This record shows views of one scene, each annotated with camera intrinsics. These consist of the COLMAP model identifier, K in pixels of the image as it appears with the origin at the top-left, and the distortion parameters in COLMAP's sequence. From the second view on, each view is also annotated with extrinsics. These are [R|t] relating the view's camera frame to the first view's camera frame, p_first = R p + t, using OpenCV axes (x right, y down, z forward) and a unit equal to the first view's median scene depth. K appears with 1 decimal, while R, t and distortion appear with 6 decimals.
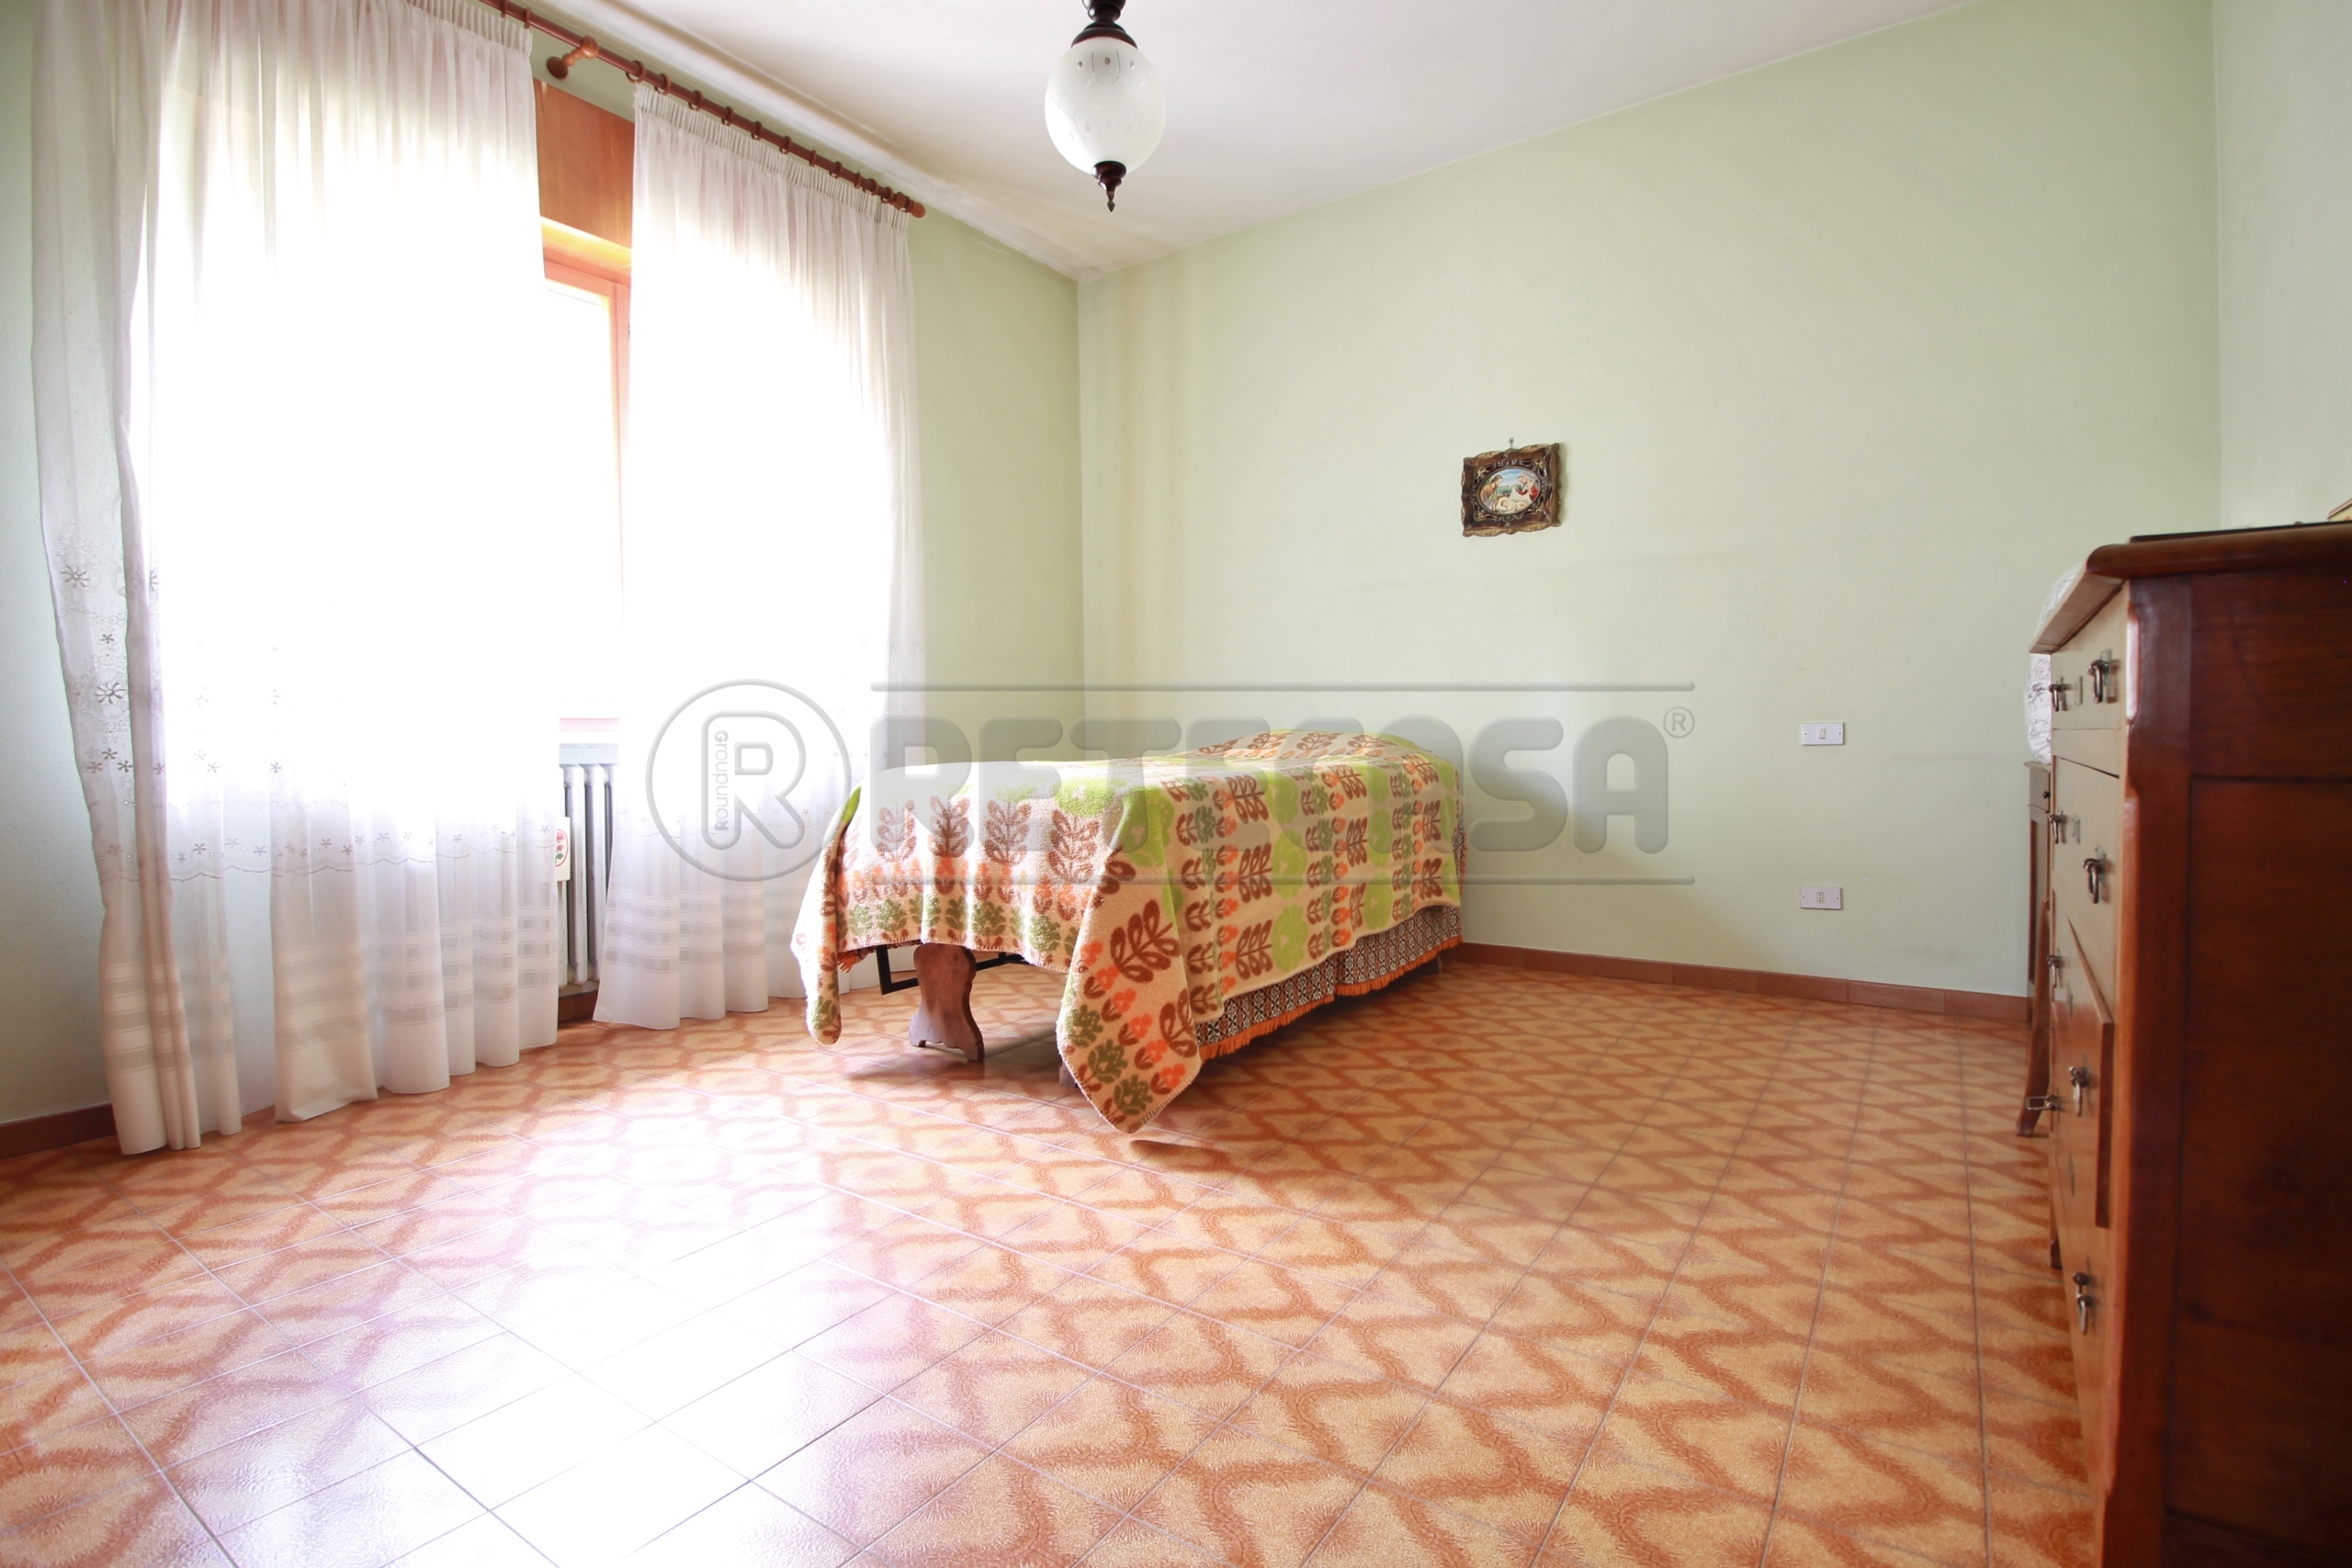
lens RADIAL K [[1129.9, 0, 1163.7], [0, 1129.9, 778.0], [0, 0, 1]] dist [0.001344, -0.000622]
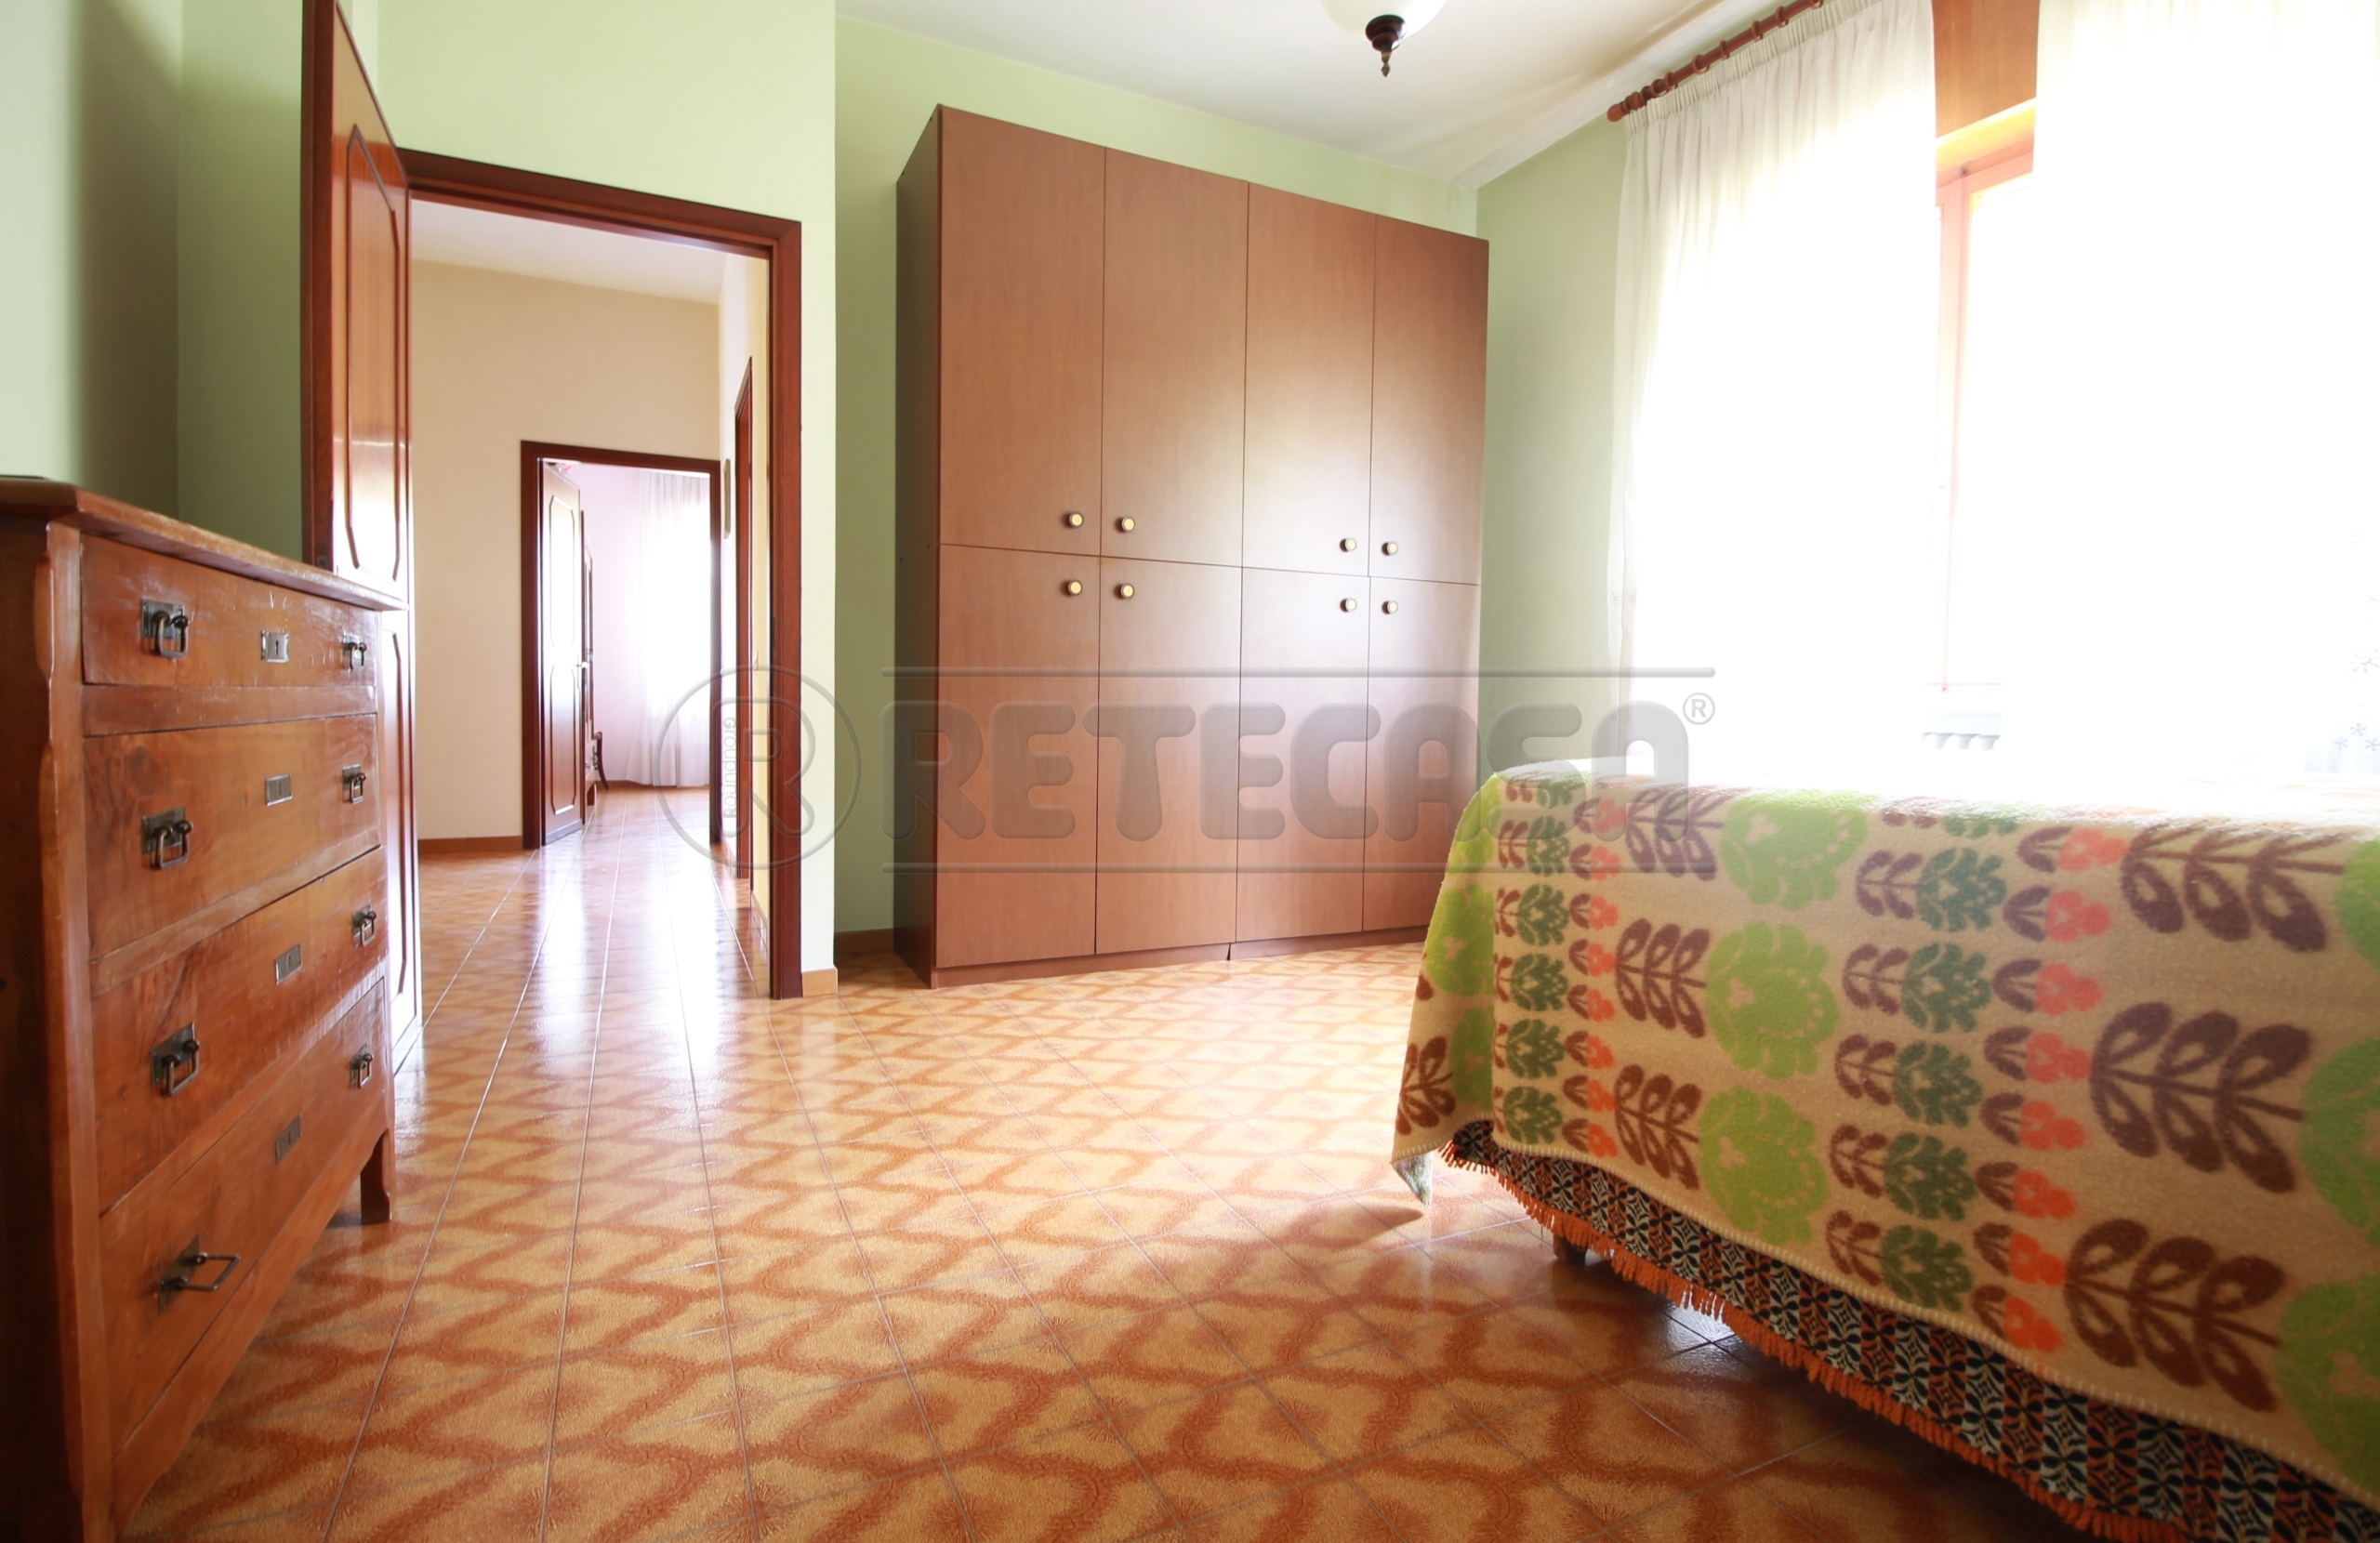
lens RADIAL K [[1209.9, 0, 1267.6], [0, 1209.9, 770.4], [0, 0, 1]] dist [-0.014422, 0.000275]
pose [[-0.470115, 0.055065, -0.880886, 0.972006], [-0.046988, 0.995075, 0.087279, -0.072009], [0.881353, 0.082422, -0.465213, 1.646649]]
